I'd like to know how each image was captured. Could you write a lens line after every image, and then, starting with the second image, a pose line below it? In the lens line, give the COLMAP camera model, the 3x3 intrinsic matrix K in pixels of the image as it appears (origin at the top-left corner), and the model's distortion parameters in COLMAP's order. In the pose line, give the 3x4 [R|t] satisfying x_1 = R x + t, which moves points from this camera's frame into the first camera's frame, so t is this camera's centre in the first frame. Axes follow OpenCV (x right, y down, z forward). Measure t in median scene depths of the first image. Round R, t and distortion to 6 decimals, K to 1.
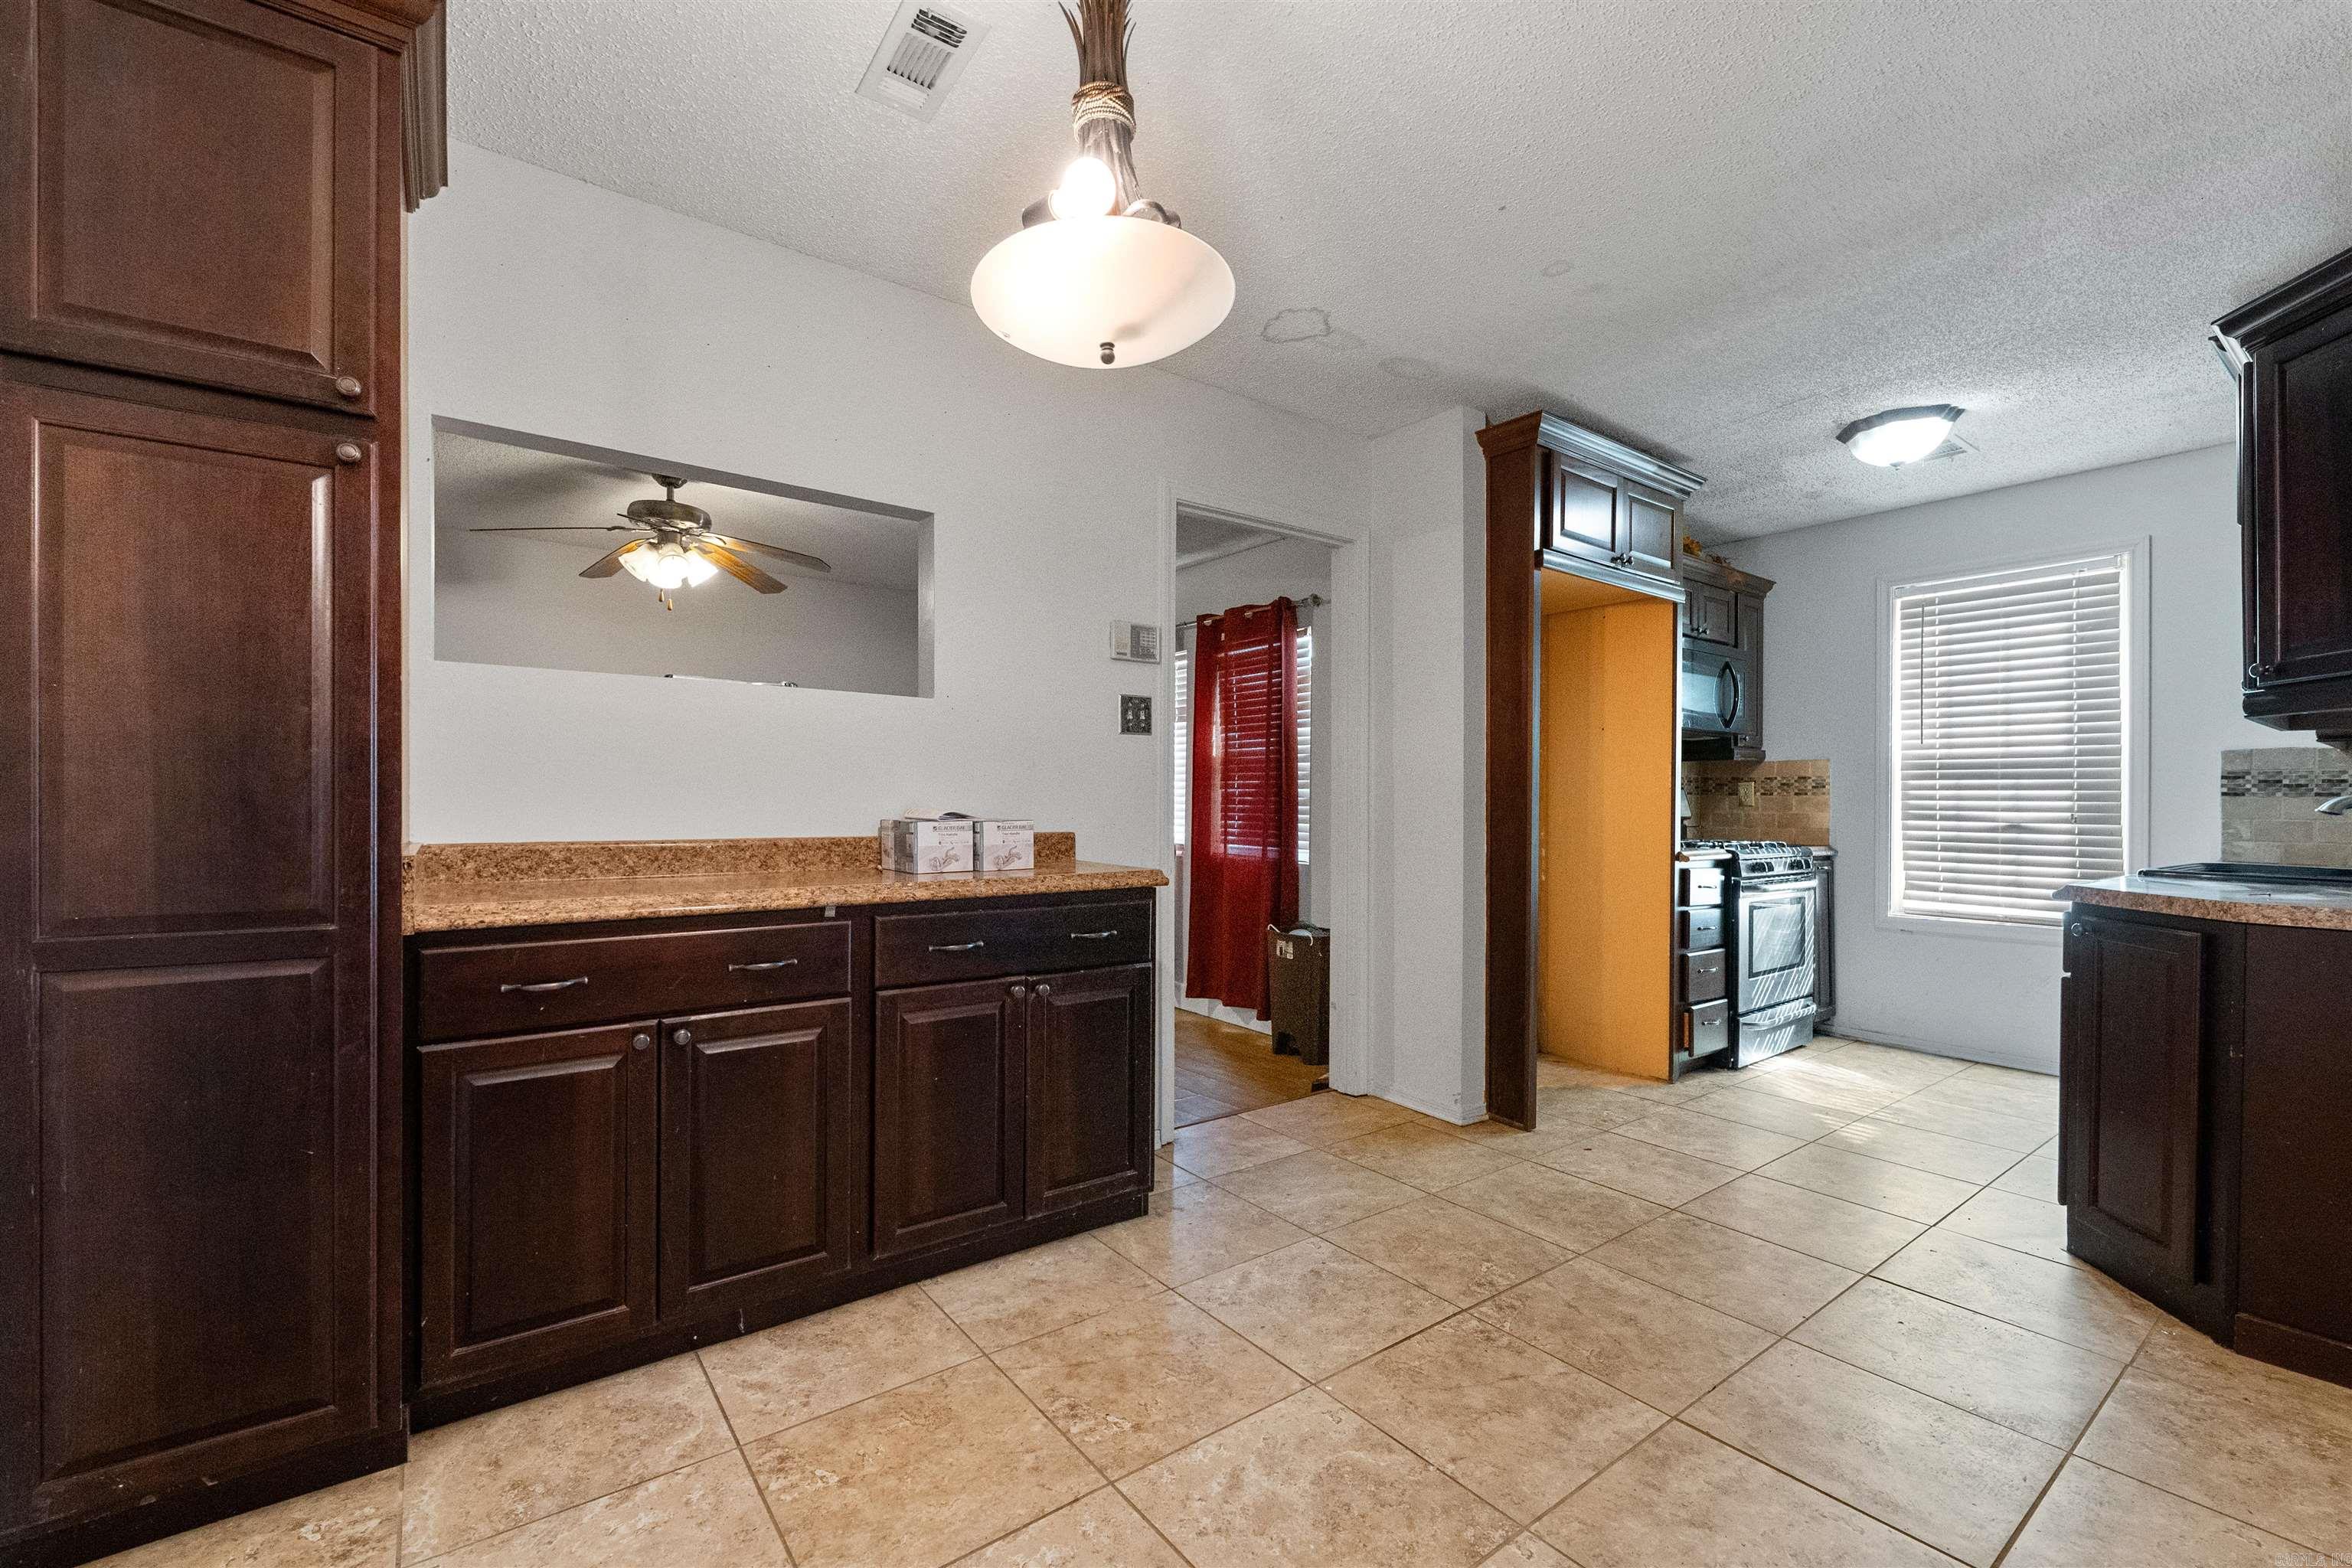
lens RADIAL K [[958.8, 0, 1178.4], [0, 958.8, 824.7], [0, 0, 1]] dist [0.003312, -0.001652]
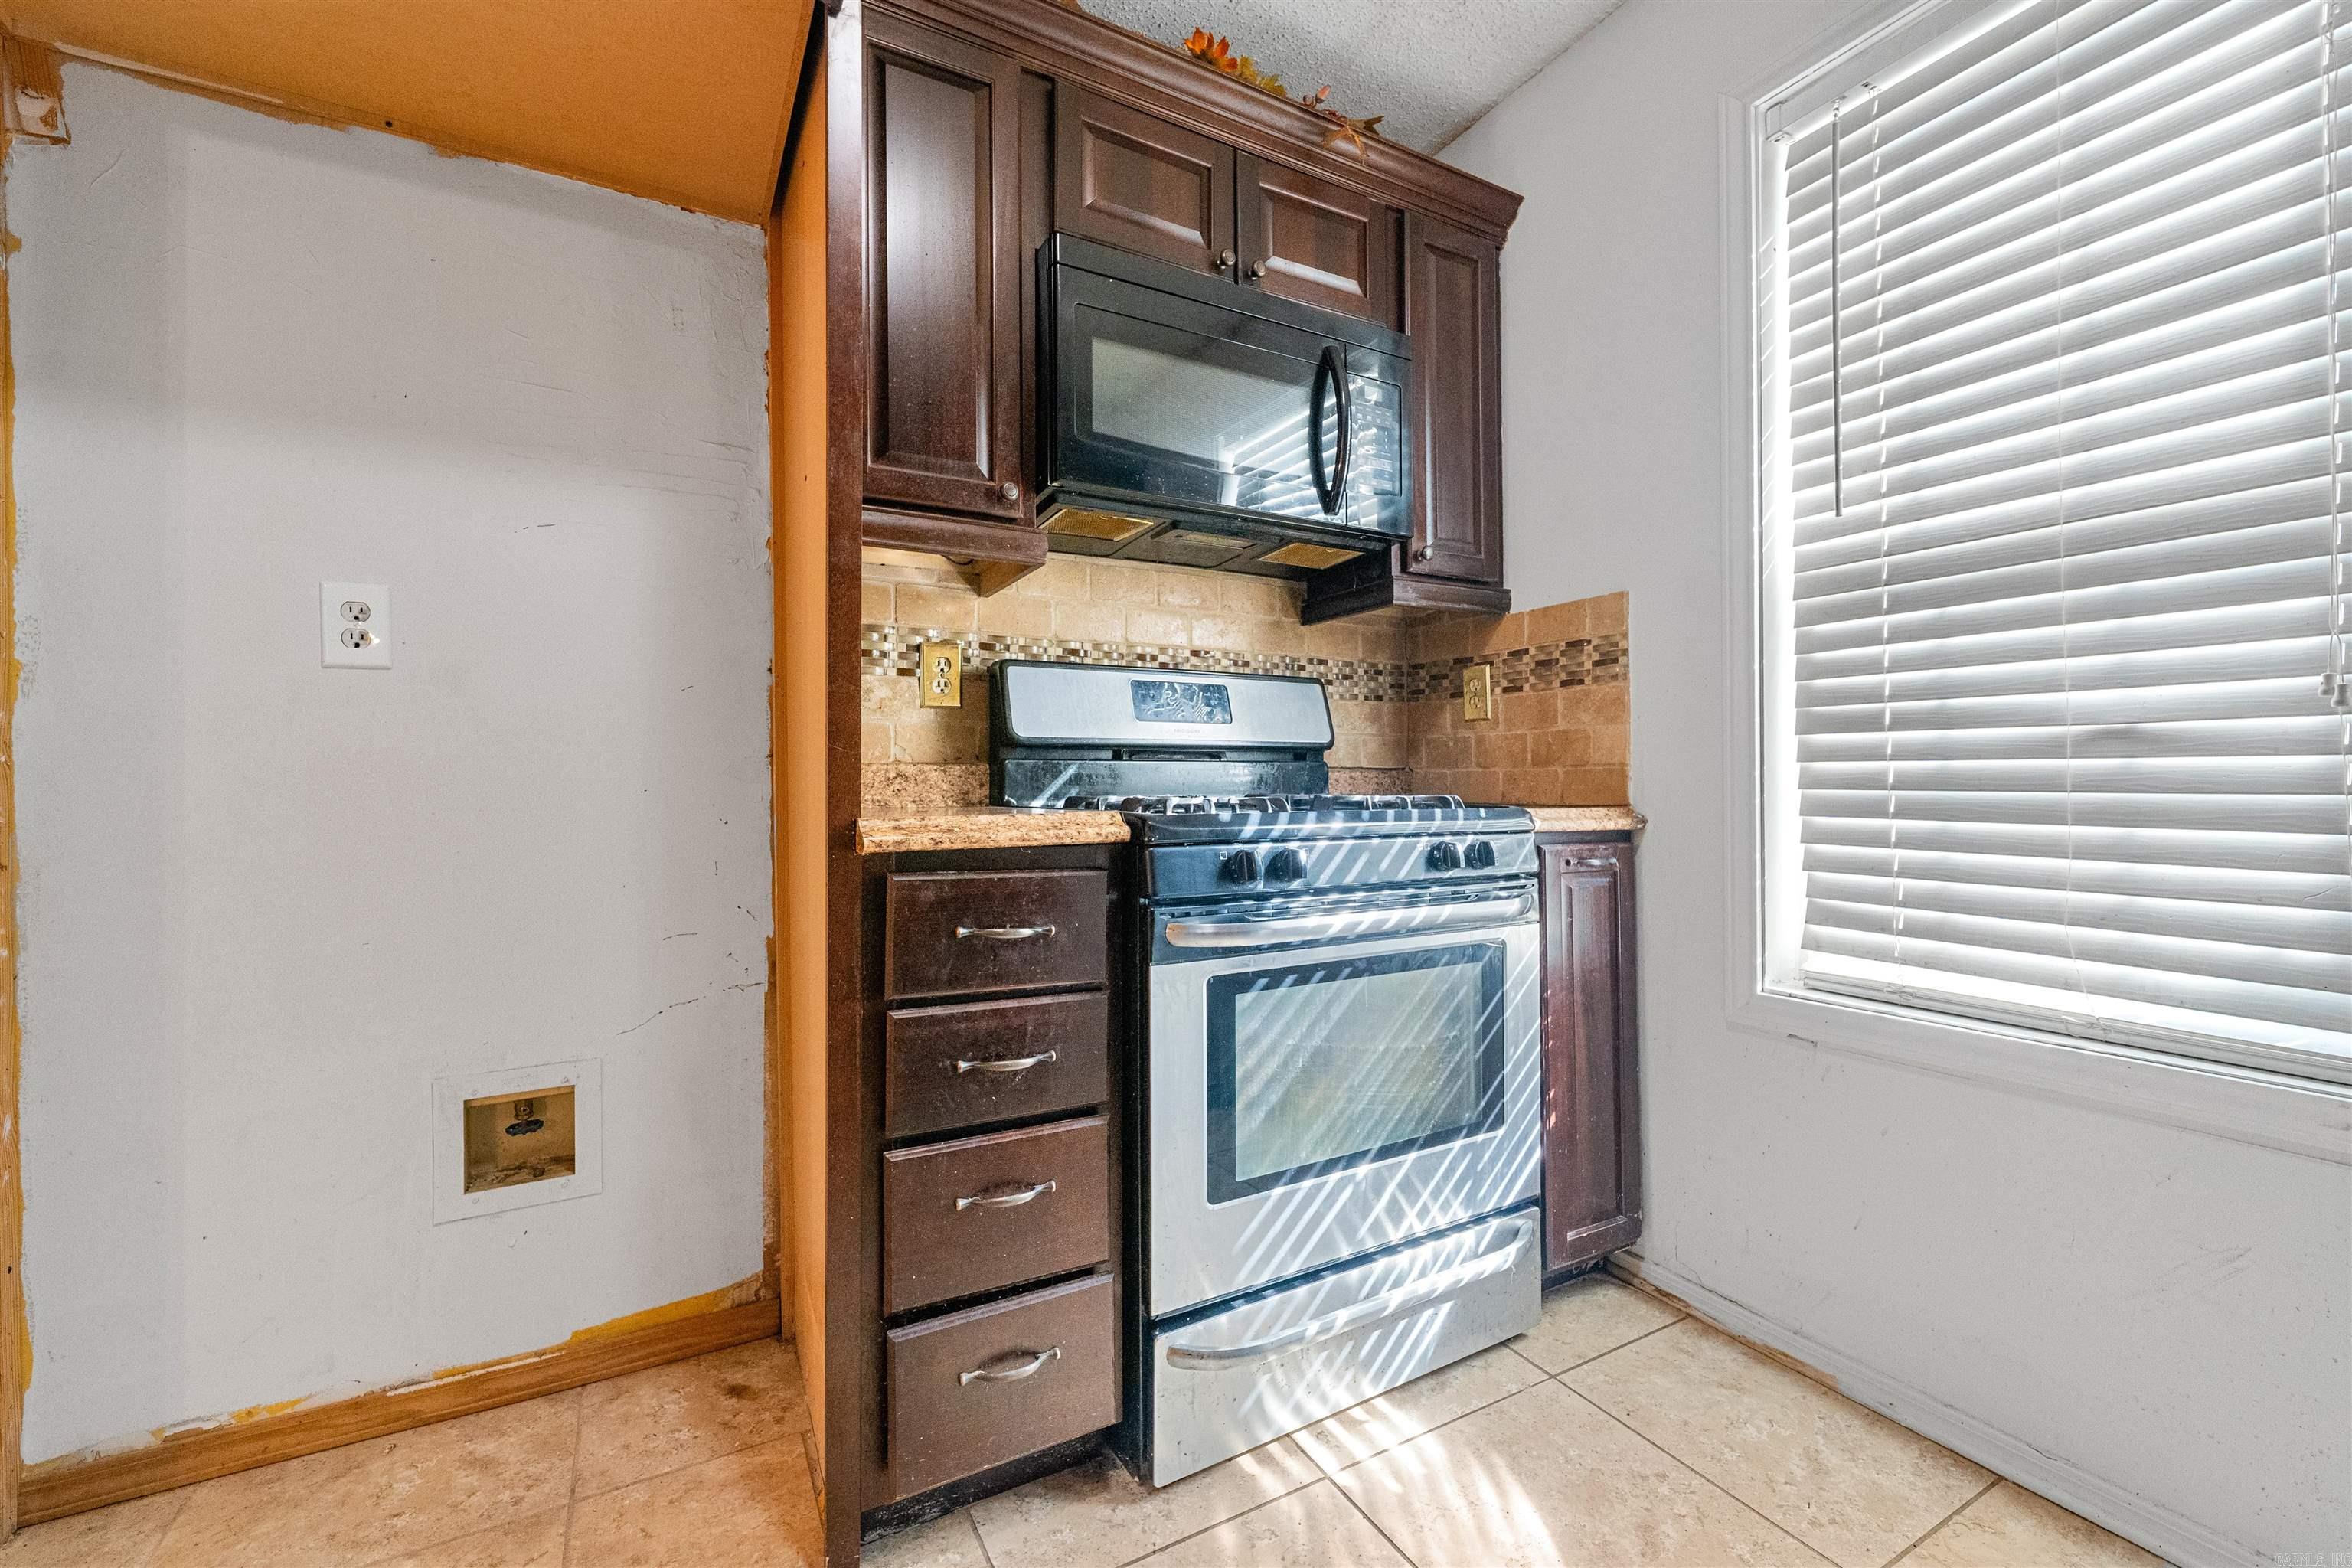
lens RADIAL K [[958.8, 0, 1154.9], [0, 958.8, 796.1], [0, 0, 1]] dist [0.003312, -0.001652]
pose [[0.991614, -0.008052, -0.128983, 0.563116], [0.007115, 0.999945, -0.007722, 0.020547], [0.129039, 0.006740, 0.991617, 0.609254]]
